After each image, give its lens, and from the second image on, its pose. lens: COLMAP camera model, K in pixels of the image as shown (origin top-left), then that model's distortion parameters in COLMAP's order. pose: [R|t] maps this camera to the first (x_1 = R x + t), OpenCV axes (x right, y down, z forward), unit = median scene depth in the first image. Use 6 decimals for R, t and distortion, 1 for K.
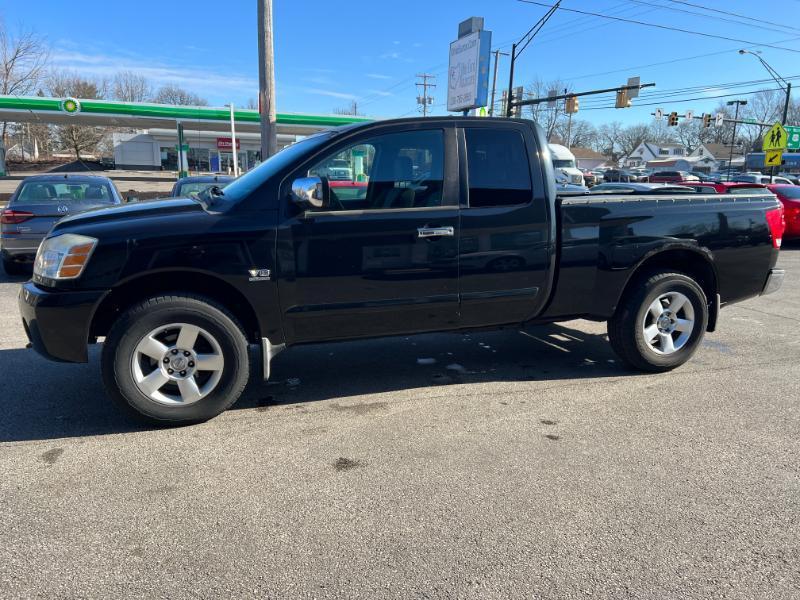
lens RADIAL K [[612.6, 0, 395.0], [0, 612.6, 303.2], [0, 0, 1]] dist [0.045299, -0.054735]
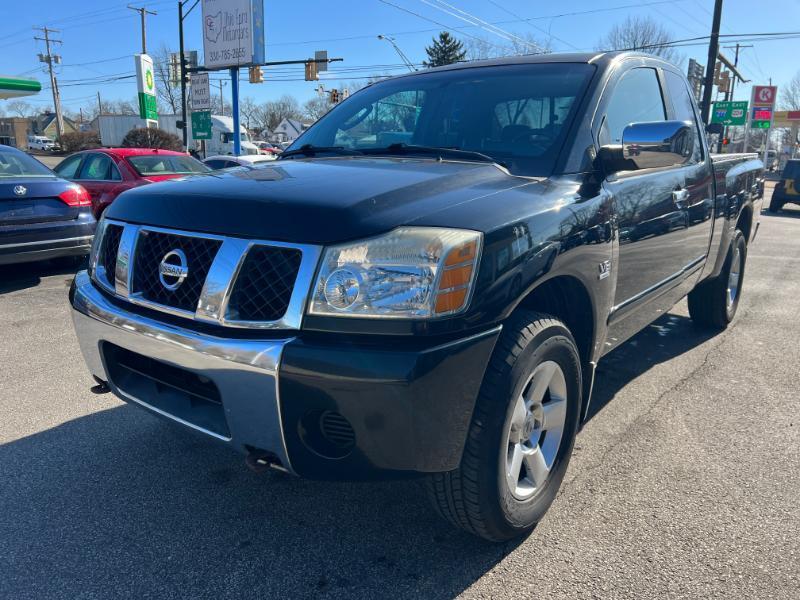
lens RADIAL K [[612.6, 0, 395.0], [0, 612.6, 303.2], [0, 0, 1]] dist [0.045299, -0.054735]
pose [[0.837753, -0.132490, 0.529732, -0.579173], [0.112228, 0.991184, 0.070419, -0.062222], [-0.534392, 0.000457, 0.845237, 0.419641]]
